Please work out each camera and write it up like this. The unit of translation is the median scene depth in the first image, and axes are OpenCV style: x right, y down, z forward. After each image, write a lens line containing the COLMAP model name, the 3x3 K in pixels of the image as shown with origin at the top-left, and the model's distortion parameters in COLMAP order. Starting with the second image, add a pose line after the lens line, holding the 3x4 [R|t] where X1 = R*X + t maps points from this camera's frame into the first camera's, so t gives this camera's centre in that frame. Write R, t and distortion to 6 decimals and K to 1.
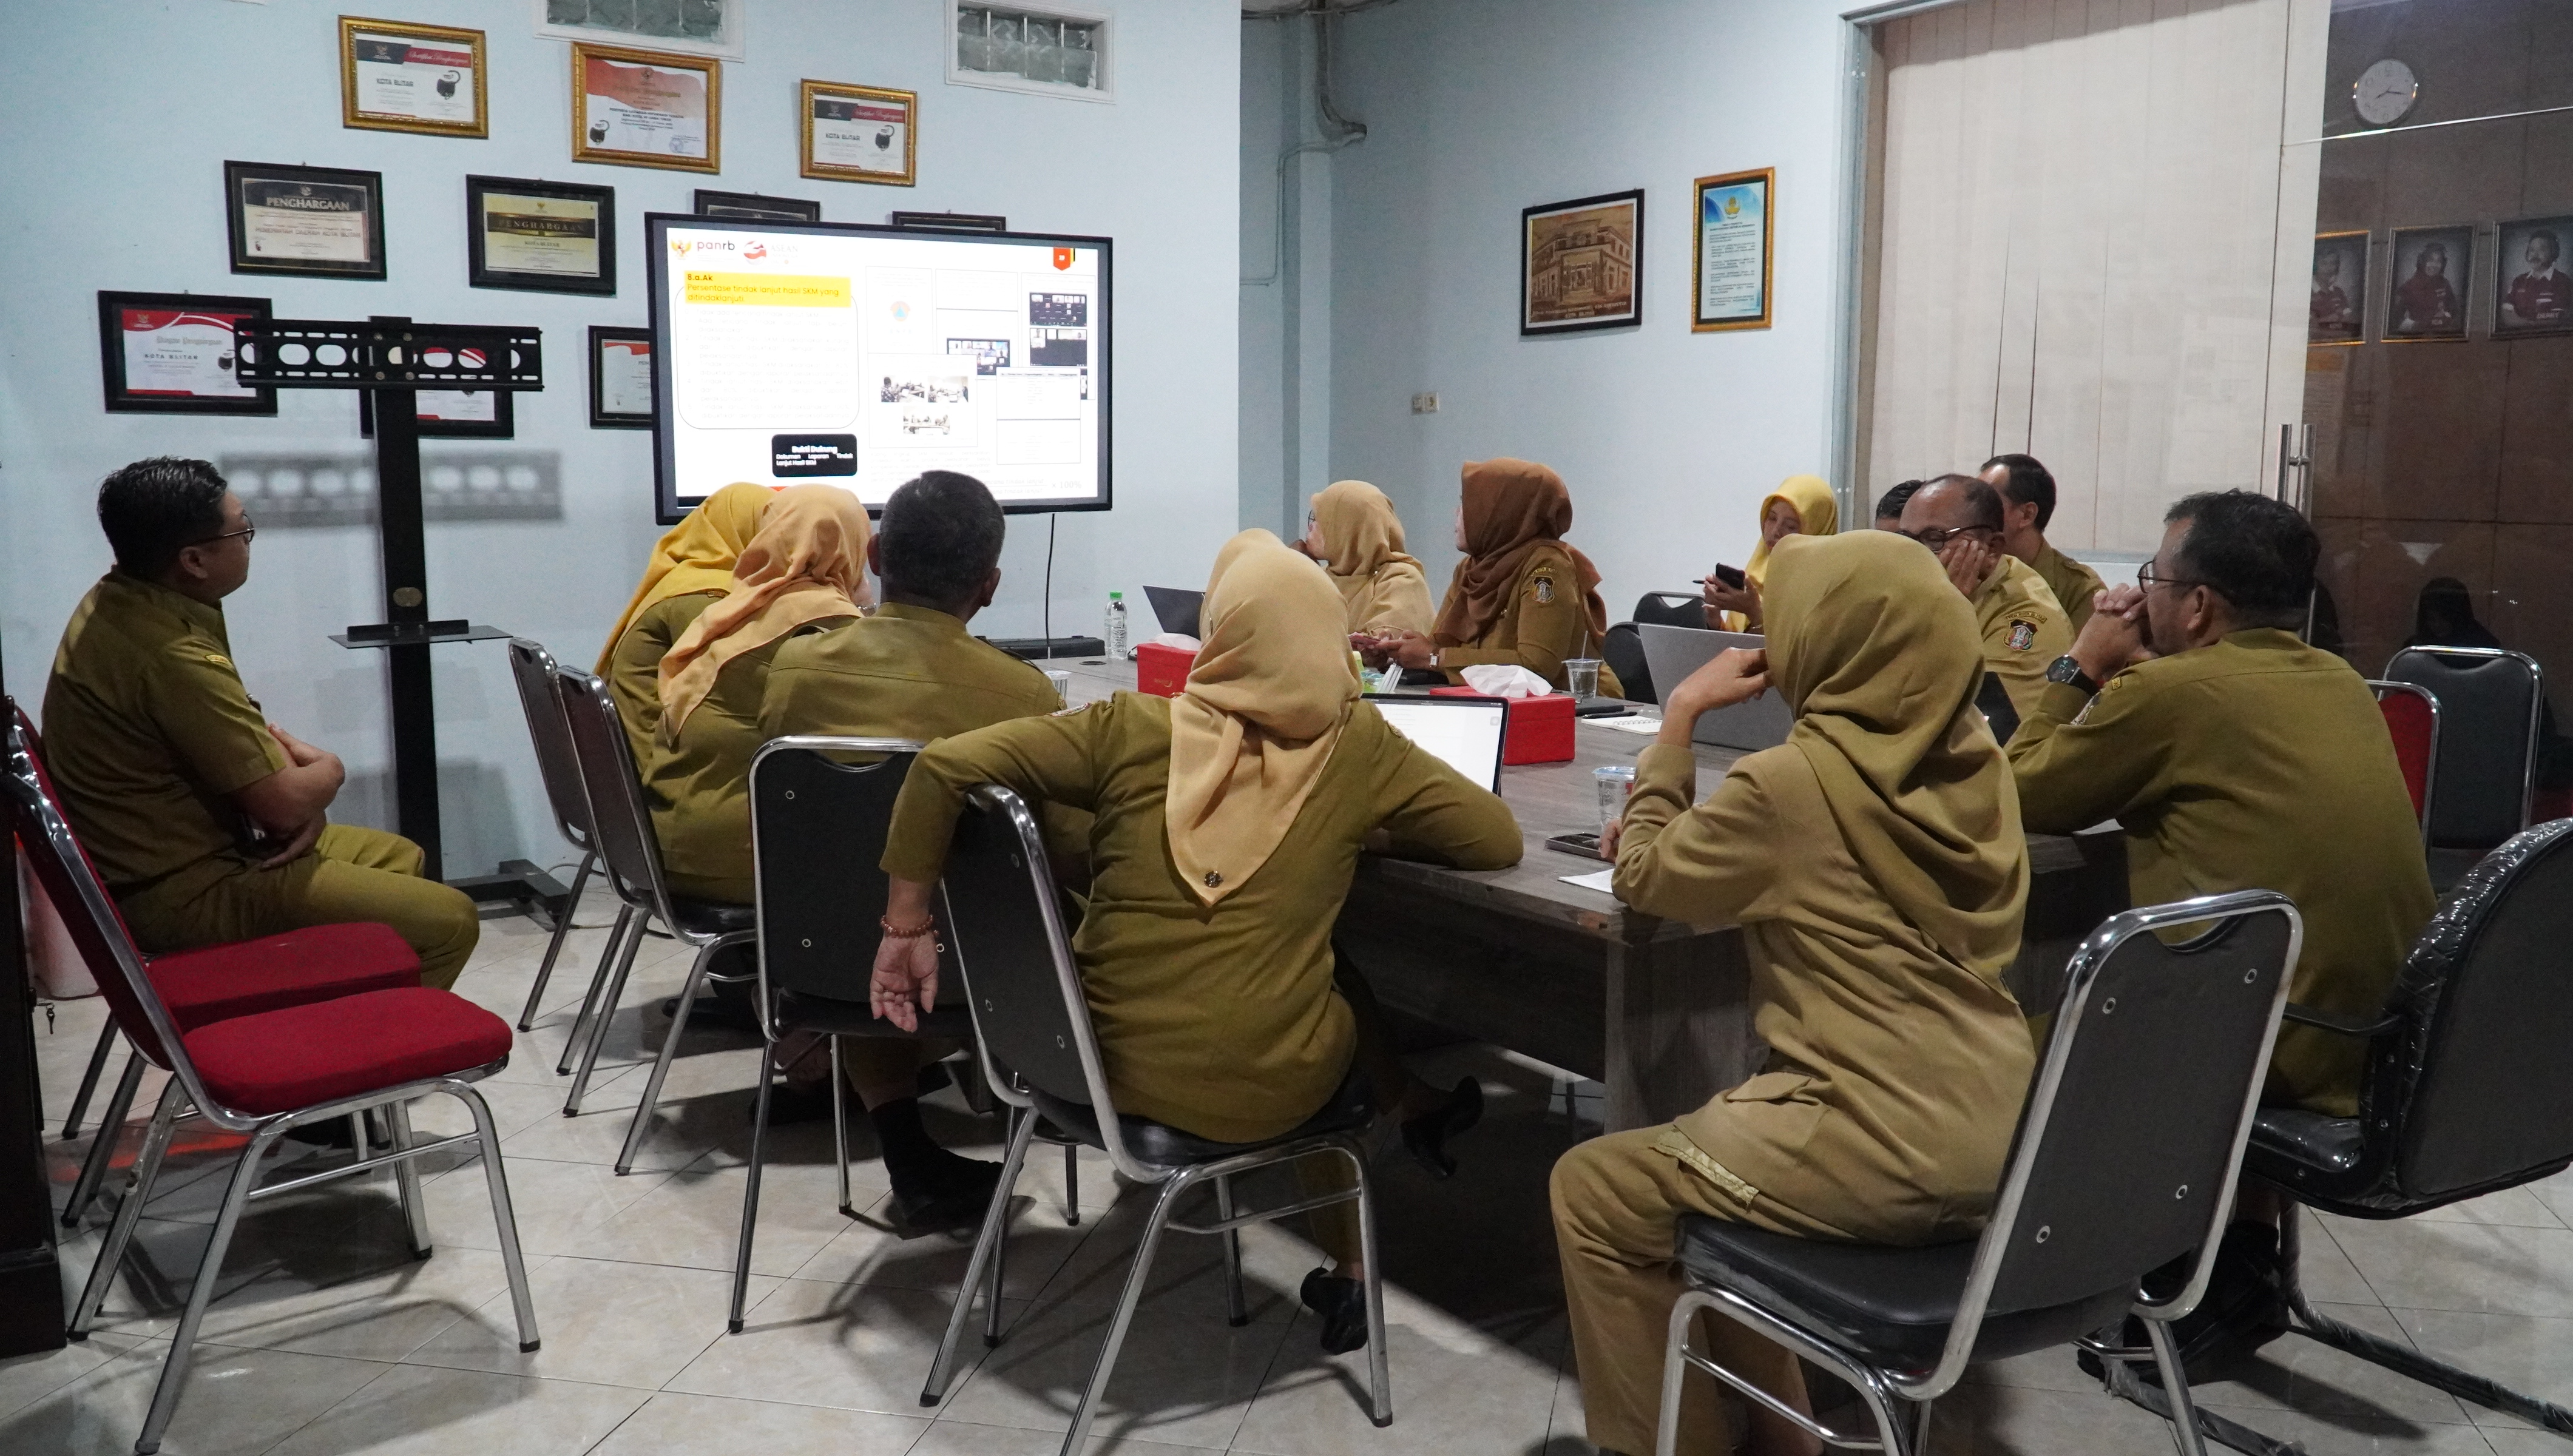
lens RADIAL K [[2080.3, 0, 1289.3], [0, 2080.3, 747.1], [0, 0, 1]] dist [-0.004760, 0.002564]
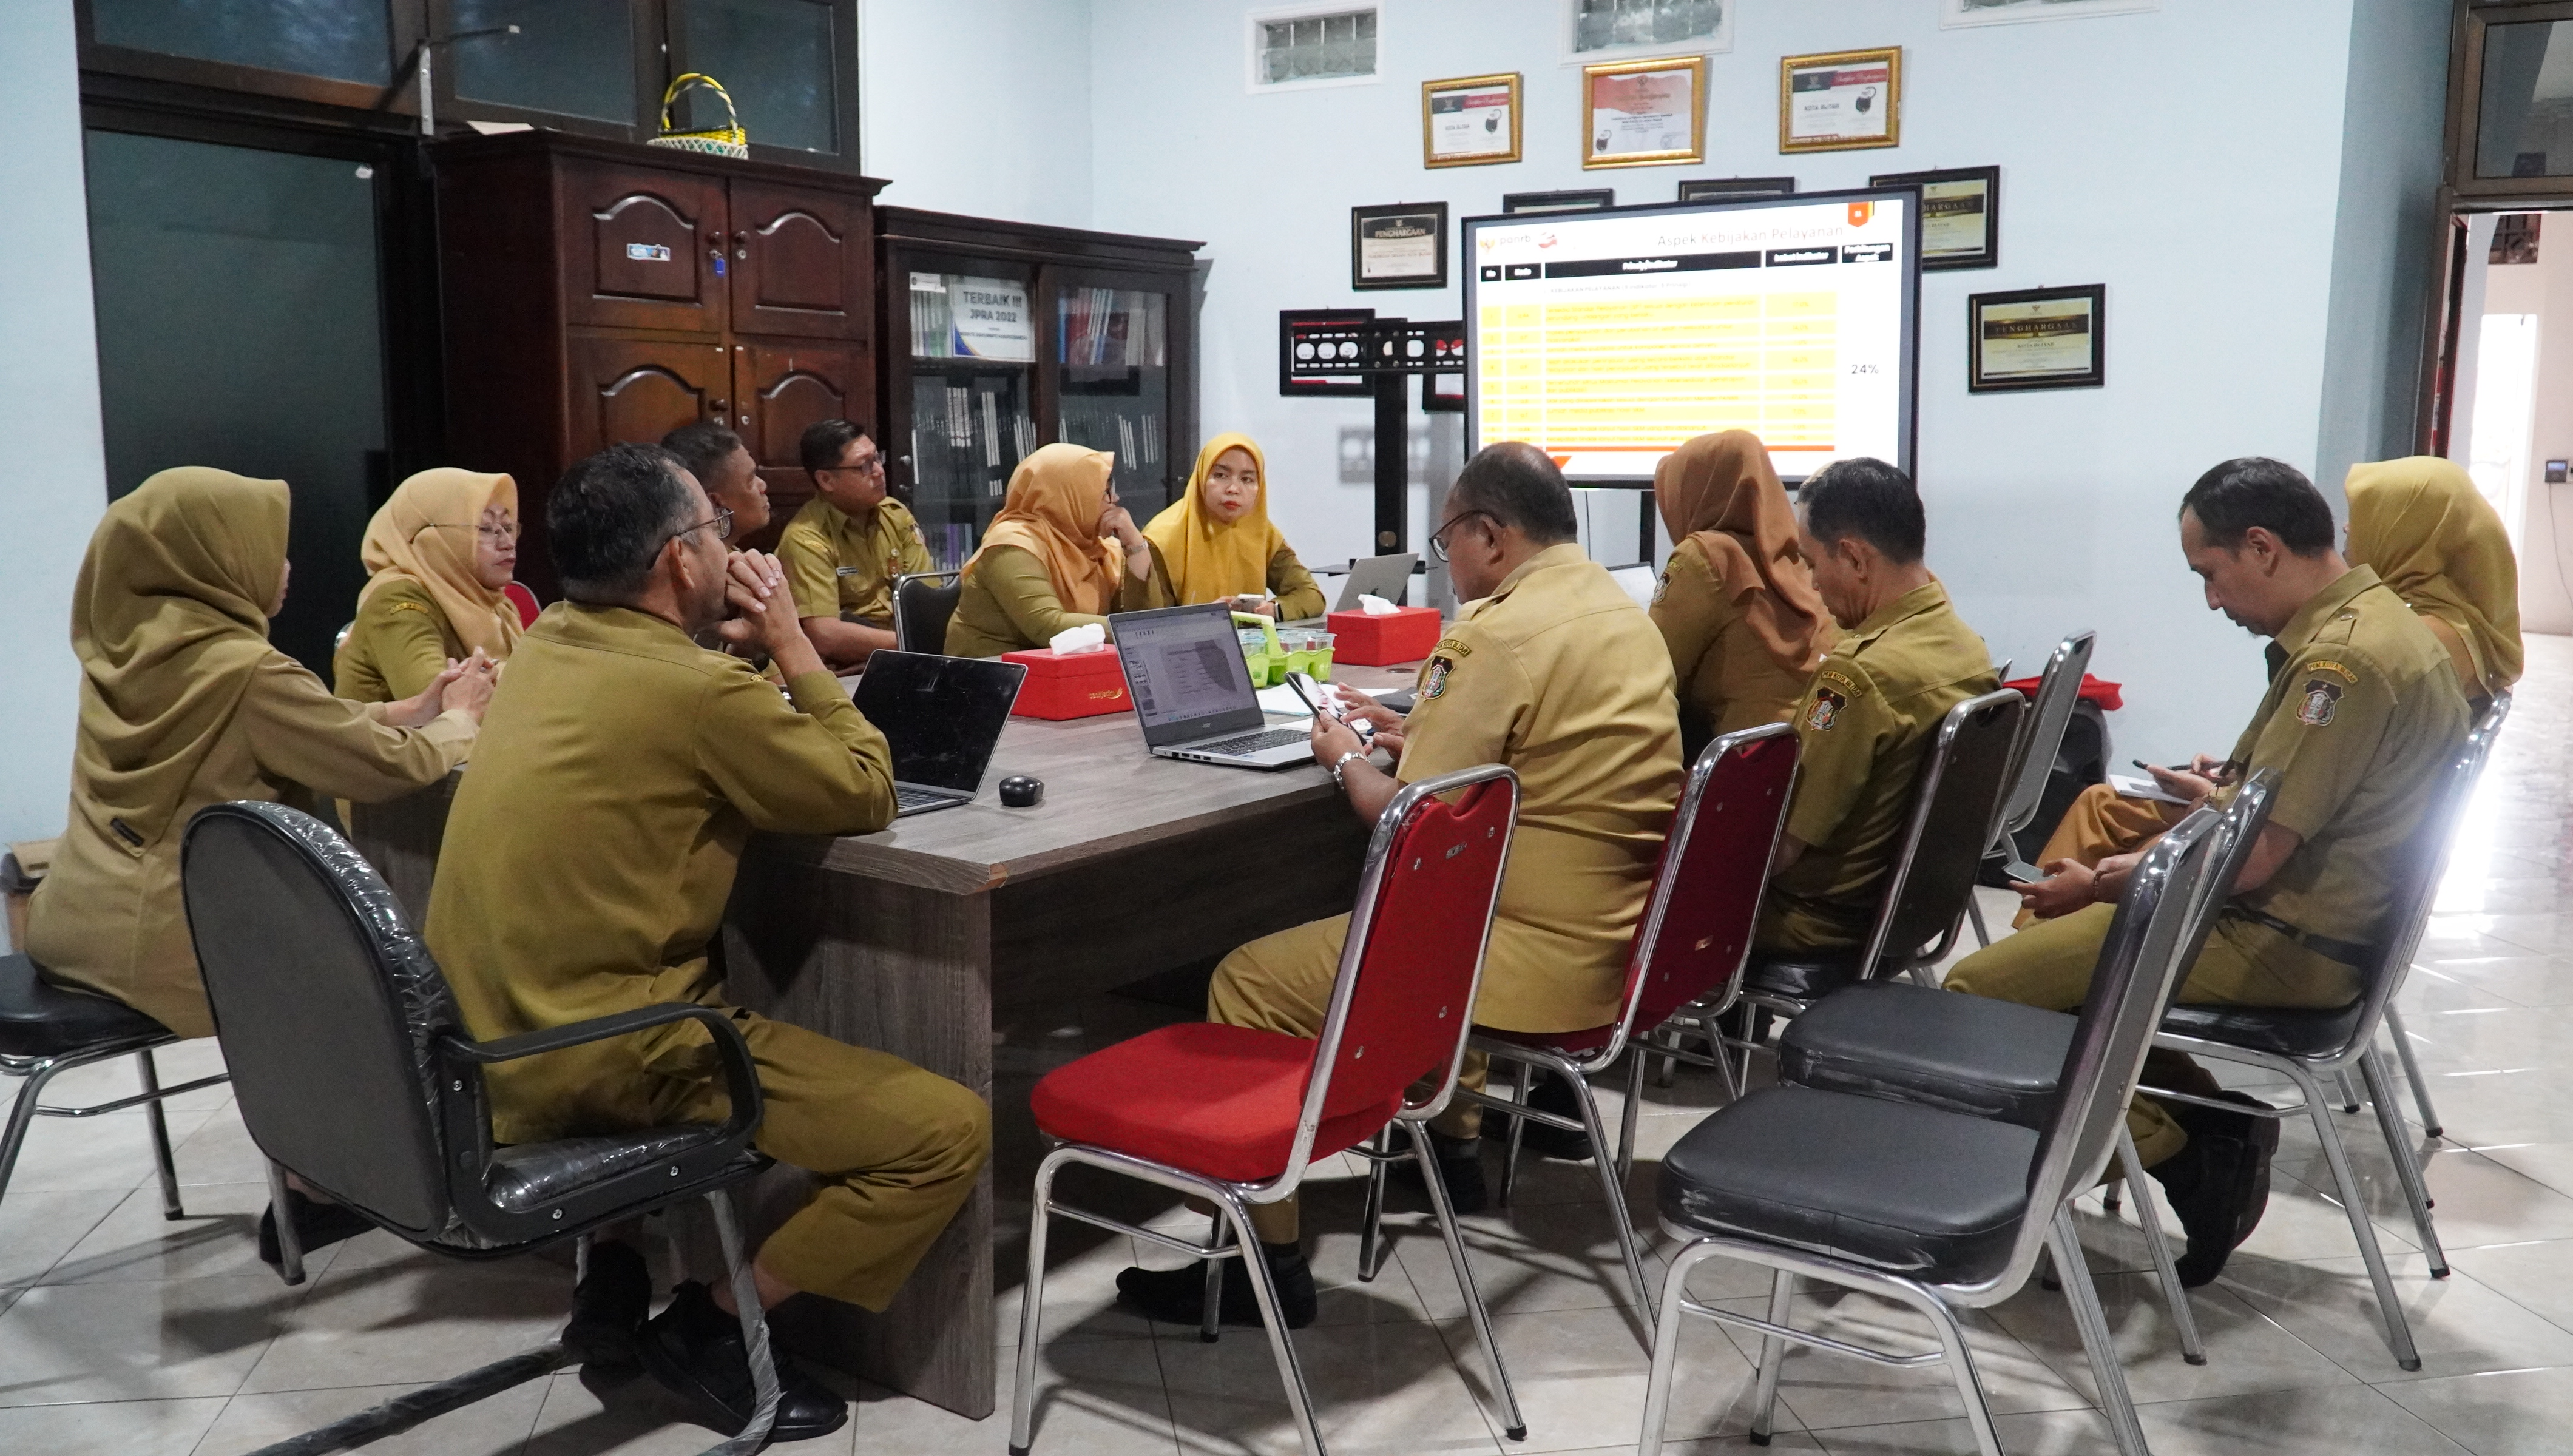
lens RADIAL K [[2080.3, 0, 1292.1], [0, 2080.3, 709.6], [0, 0, 1]] dist [-0.004760, 0.002564]
pose [[0.345608, 0.124383, -0.930099, 0.447485], [-0.138208, 0.987114, 0.080652, -0.038832], [0.928145, 0.100673, 0.358346, 0.304739]]
